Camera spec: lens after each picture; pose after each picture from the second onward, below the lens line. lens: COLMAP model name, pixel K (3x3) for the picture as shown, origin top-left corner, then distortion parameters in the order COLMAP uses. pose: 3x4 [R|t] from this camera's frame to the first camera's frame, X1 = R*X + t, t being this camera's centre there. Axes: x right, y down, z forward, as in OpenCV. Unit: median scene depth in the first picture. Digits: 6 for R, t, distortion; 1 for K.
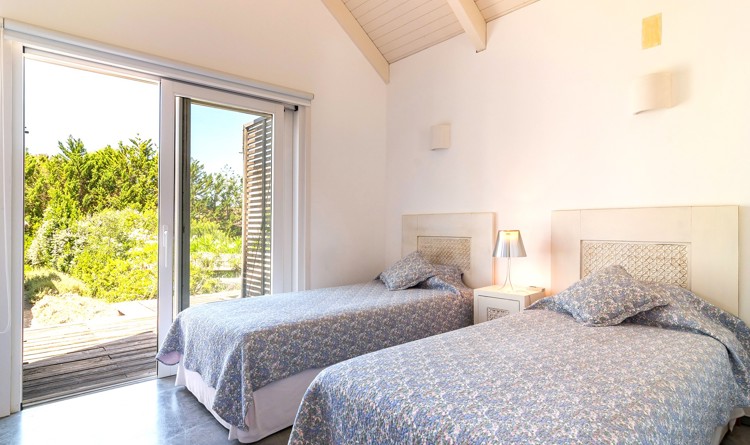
lens RADIAL K [[415.3, 0, 375.0], [0, 415.3, 222.5], [0, 0, 1]] dist [-0.000062, -0.001070]
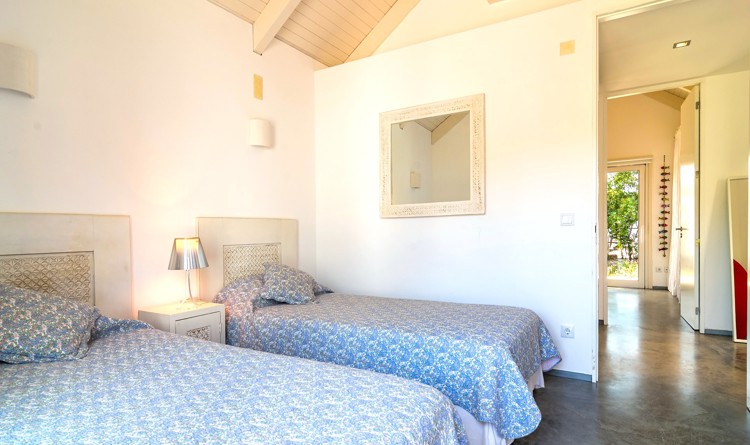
lens RADIAL K [[415.3, 0, 375.0], [0, 415.3, 222.5], [0, 0, 1]] dist [-0.000062, -0.001070]
pose [[-0.298254, 0.014513, 0.954376, -0.684281], [-0.003426, 0.999862, -0.016275, -0.001159], [-0.954480, -0.008124, -0.298163, 0.987493]]
